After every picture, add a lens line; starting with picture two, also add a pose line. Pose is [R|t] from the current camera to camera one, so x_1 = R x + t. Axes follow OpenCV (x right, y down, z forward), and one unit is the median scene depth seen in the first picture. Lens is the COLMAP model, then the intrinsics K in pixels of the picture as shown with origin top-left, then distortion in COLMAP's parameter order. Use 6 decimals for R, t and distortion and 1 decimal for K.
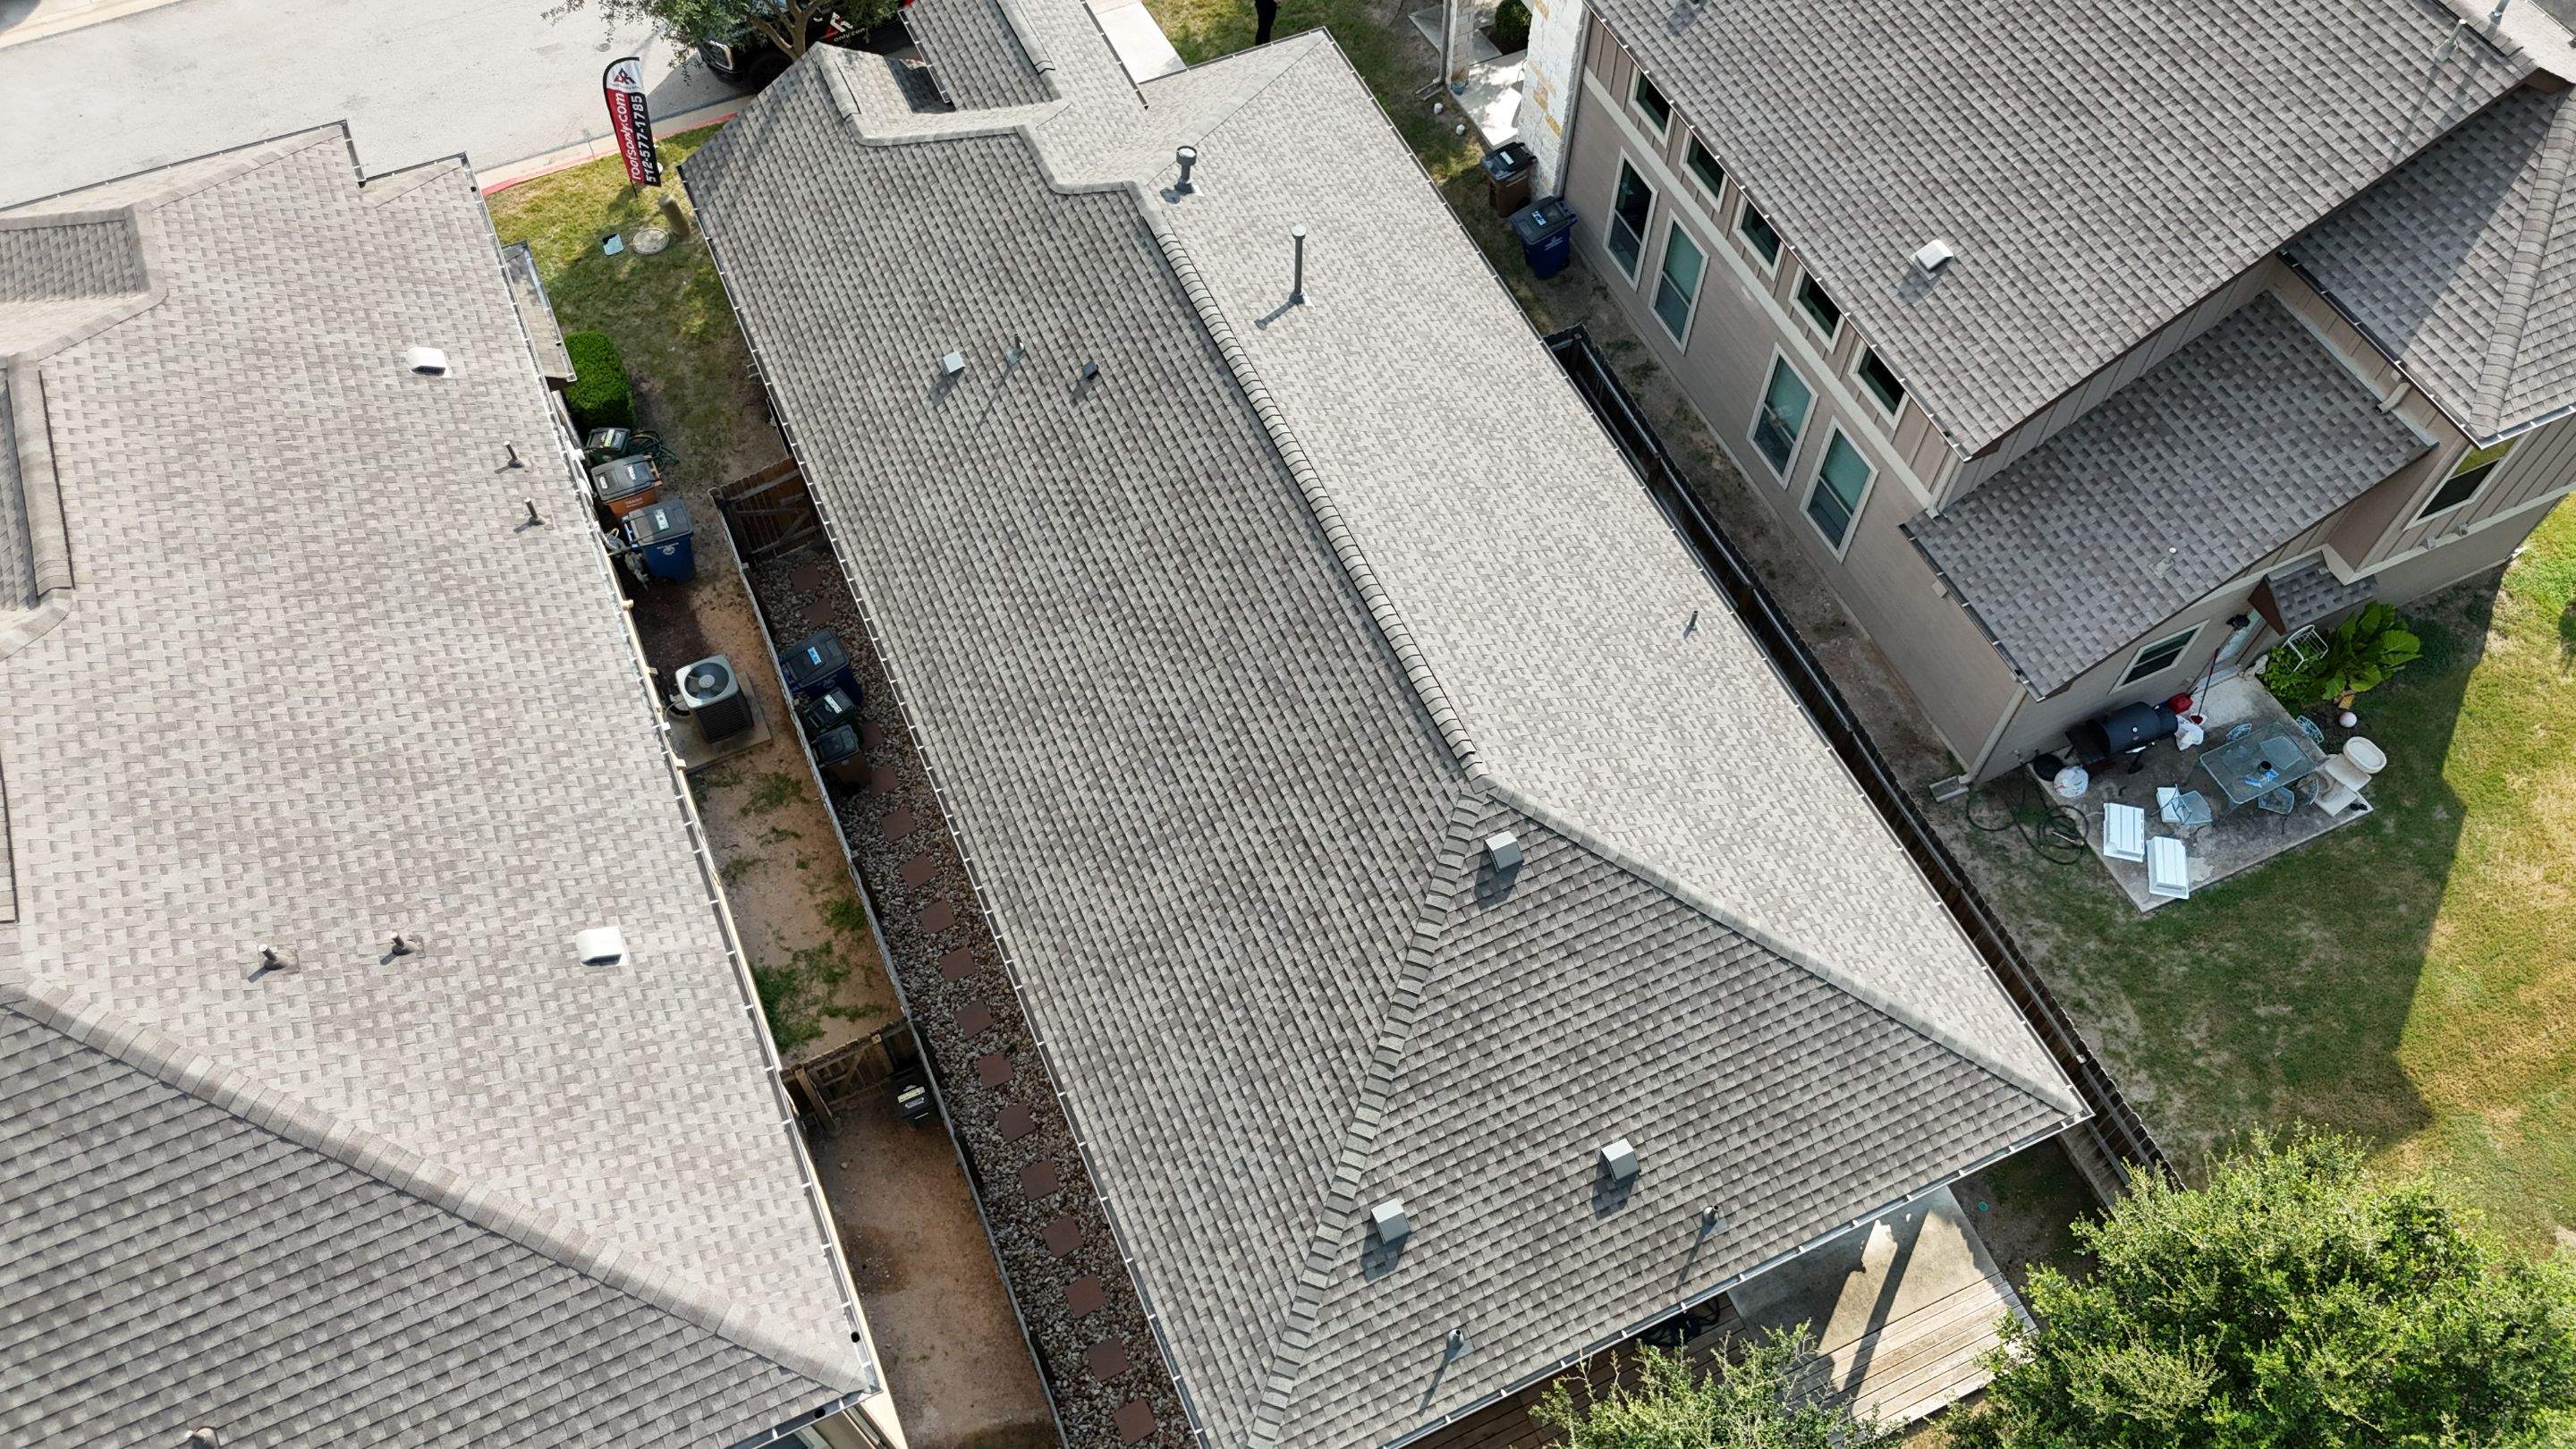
lens RADIAL K [[1905.4, 0, 1293.9], [0, 1905.4, 711.7], [0, 0, 1]] dist [0.075493, -0.079985]
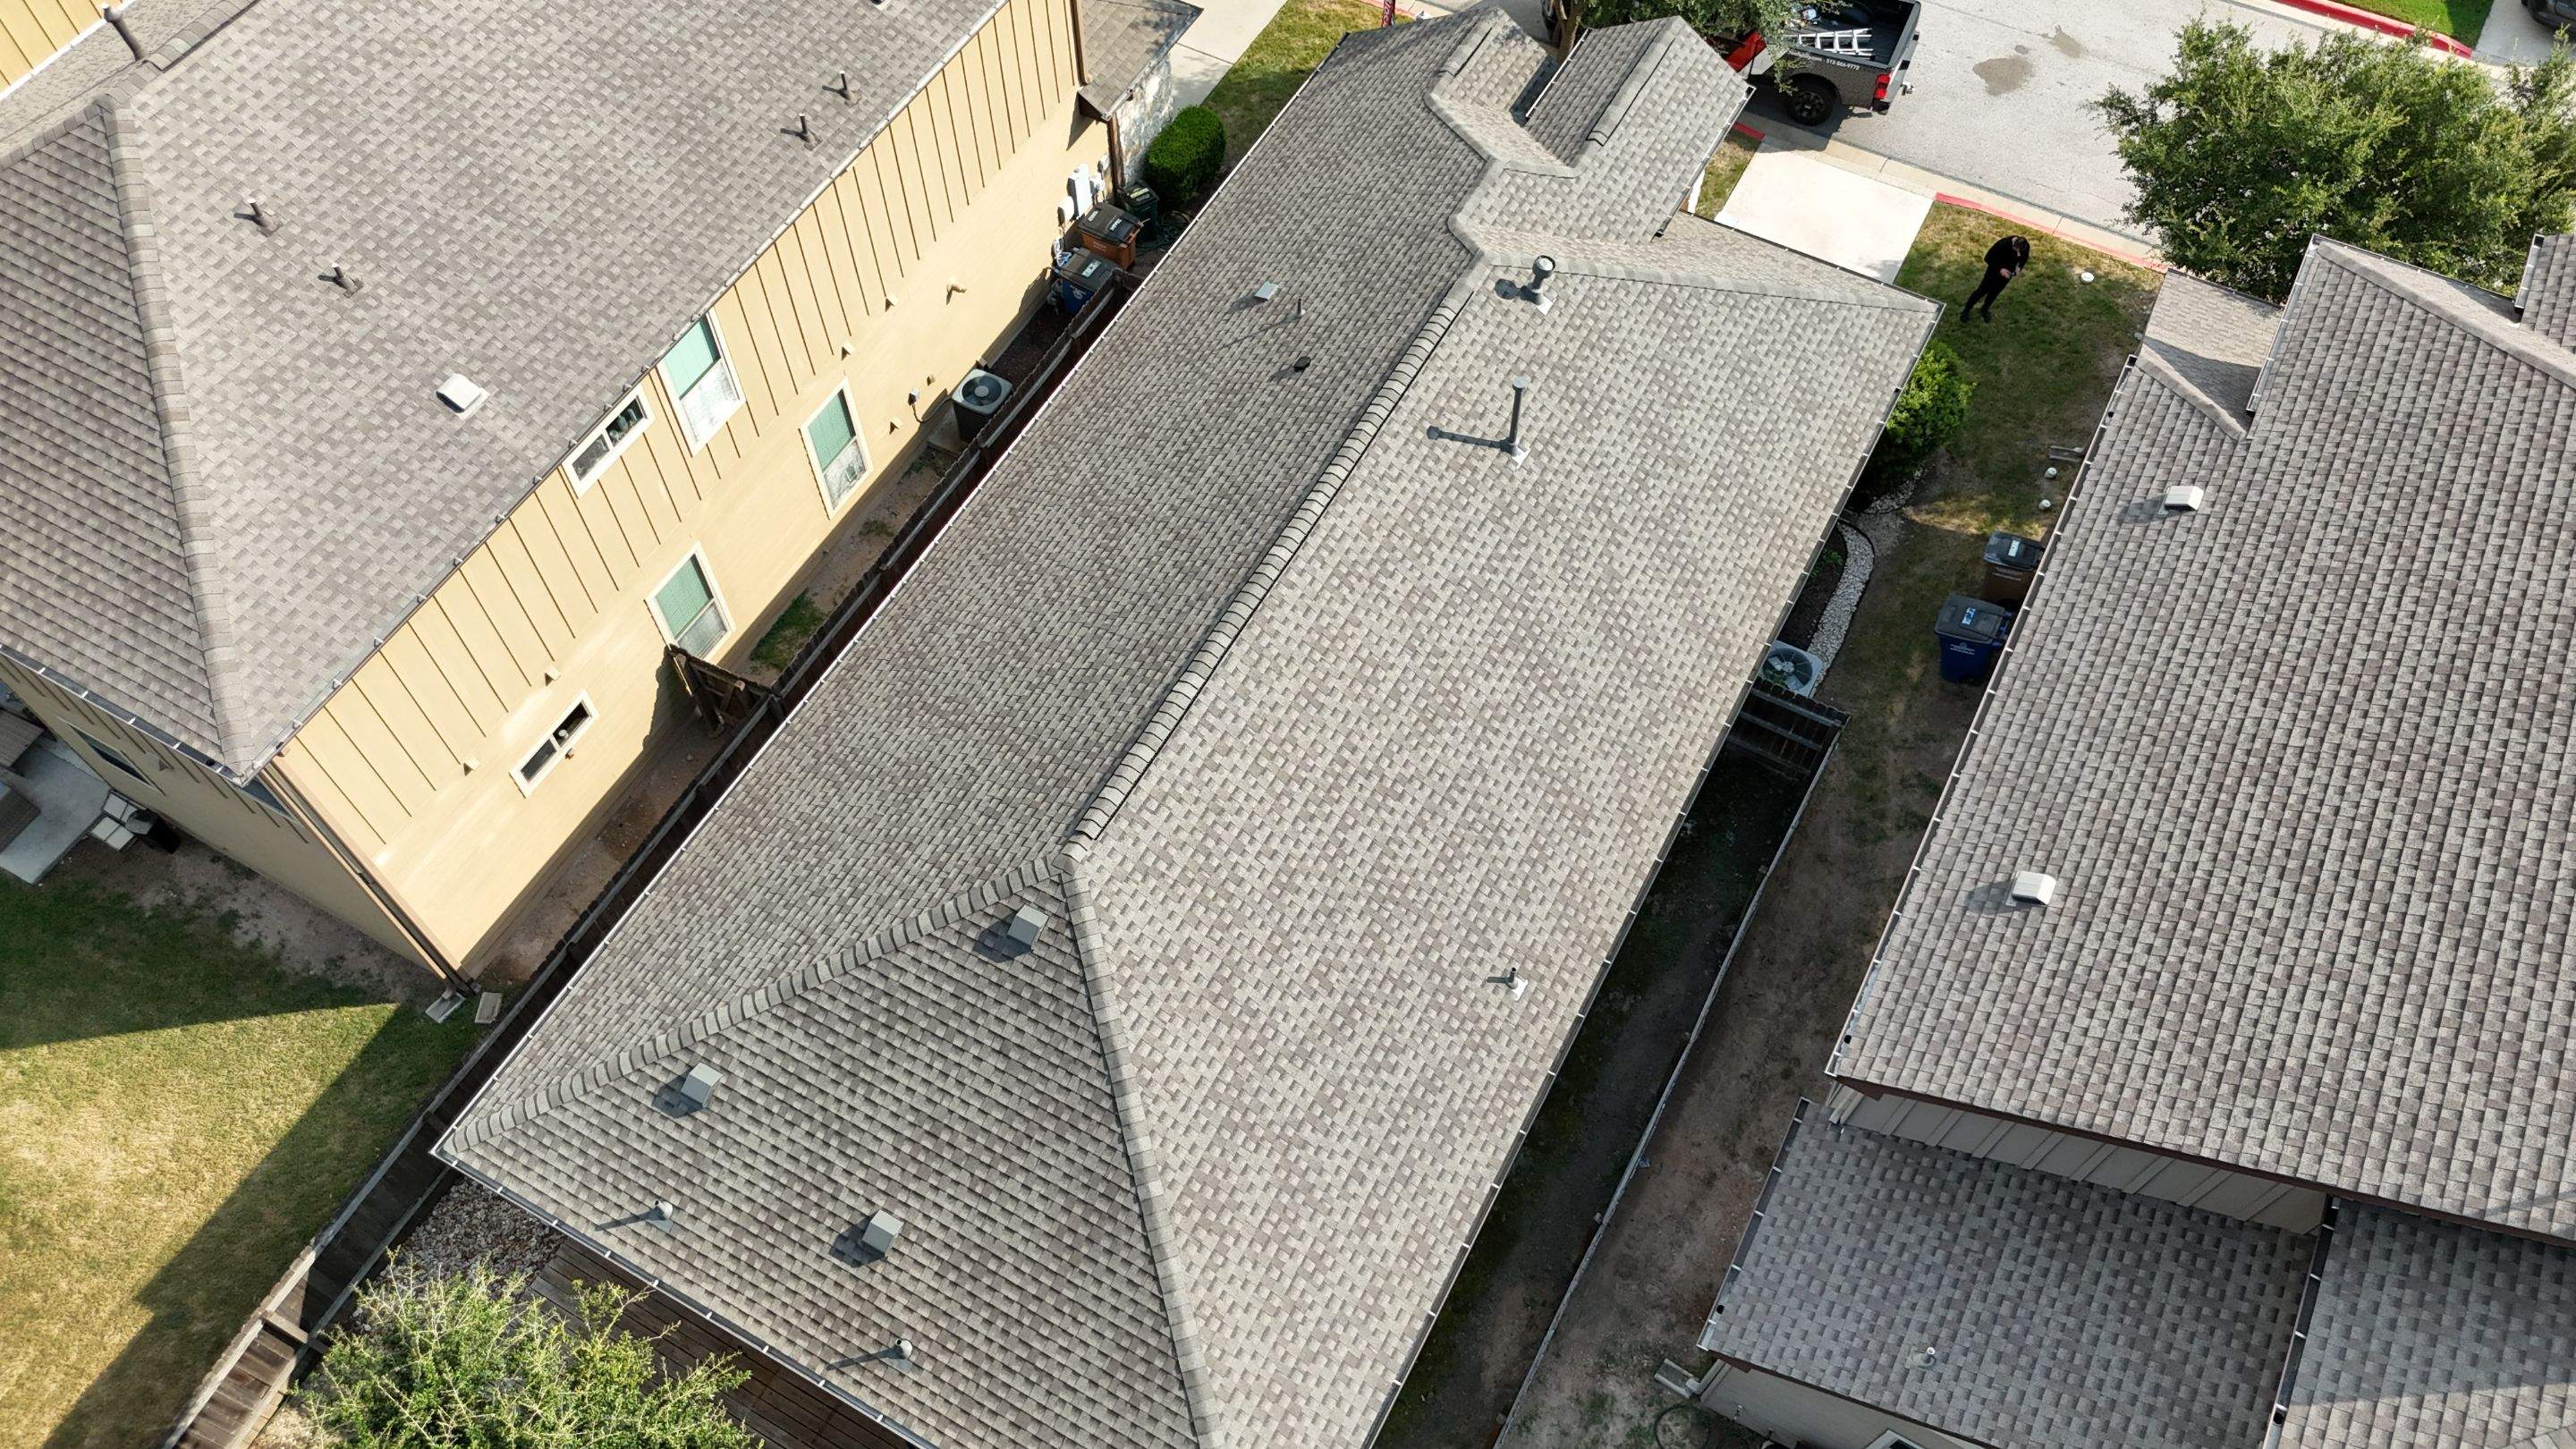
lens RADIAL K [[1905.4, 0, 1299.2], [0, 1905.4, 721.8], [0, 0, 1]] dist [0.075493, -0.079985]
pose [[0.600611, 0.678319, -0.423262, 0.472163], [-0.678706, 0.712373, 0.178559, -0.237492], [0.422640, 0.180026, 0.888237, 0.154431]]
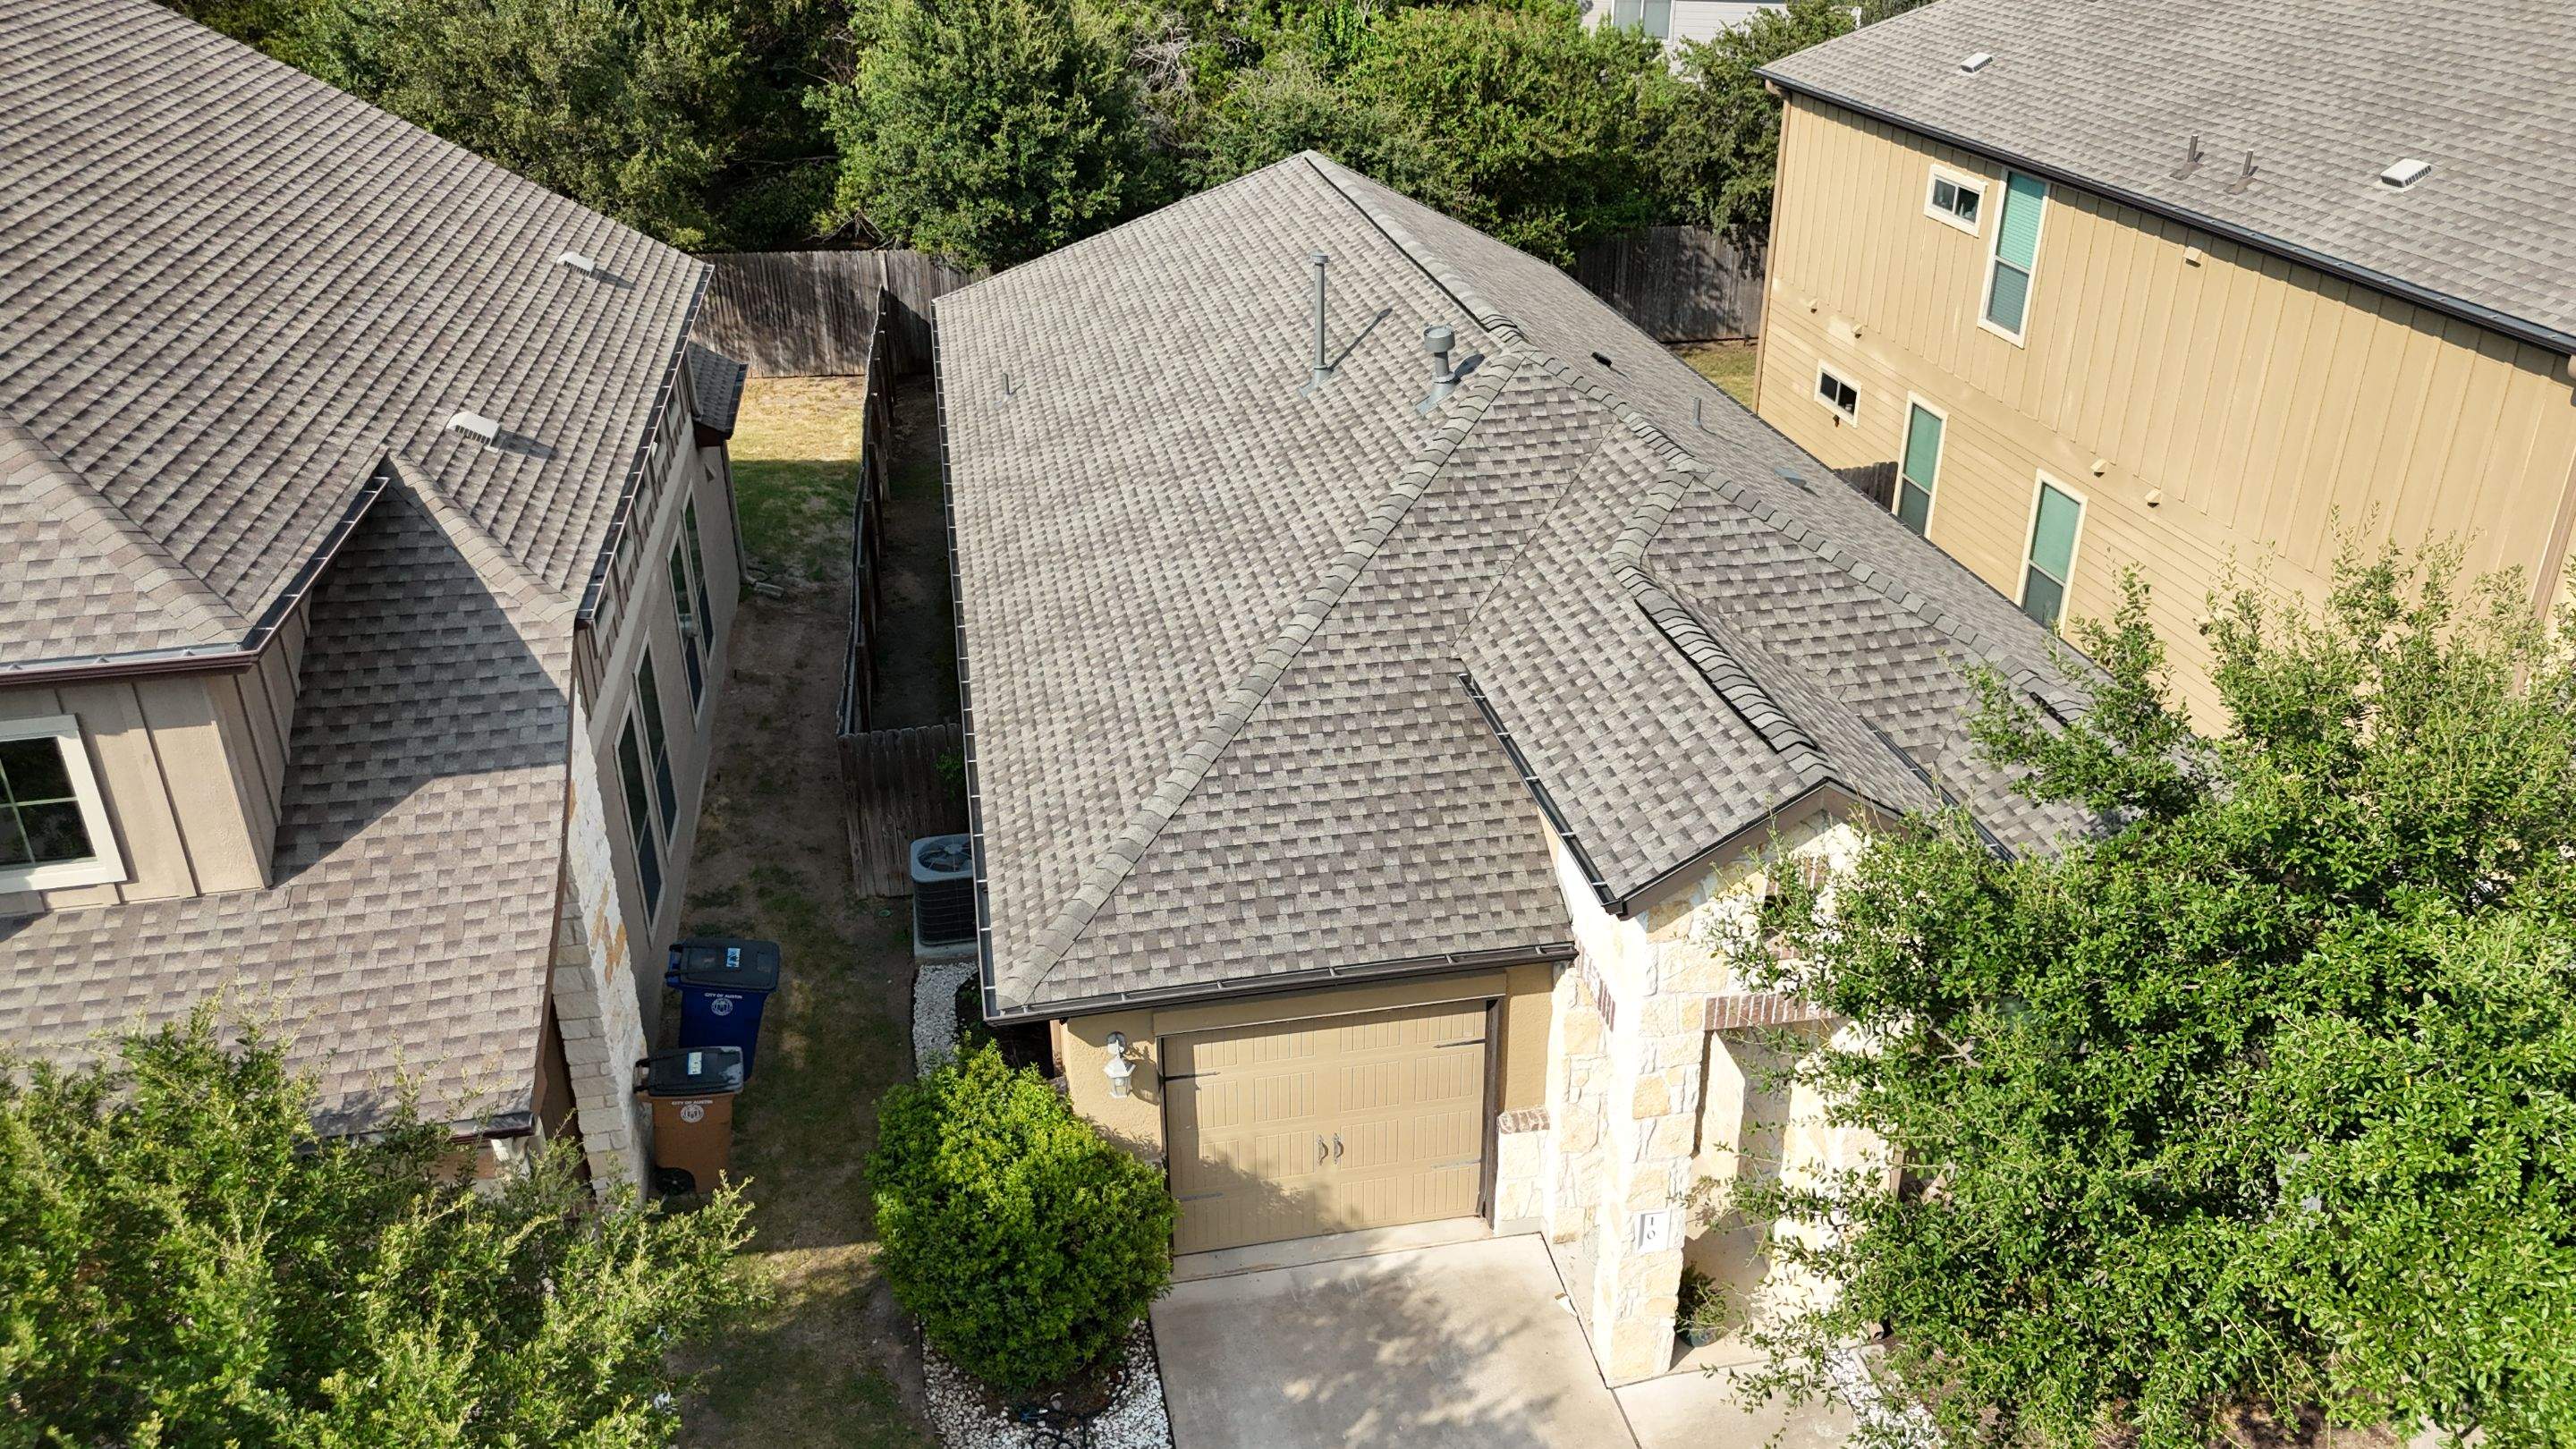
lens RADIAL K [[1905.4, 0, 1287.6], [0, 1905.4, 706.9], [0, 0, 1]] dist [0.075493, -0.079985]
pose [[-0.970678, -0.102929, 0.217231, -0.179746], [0.204949, 0.117875, 0.971649, -1.030838], [-0.125617, 0.987680, -0.093323, 1.316856]]
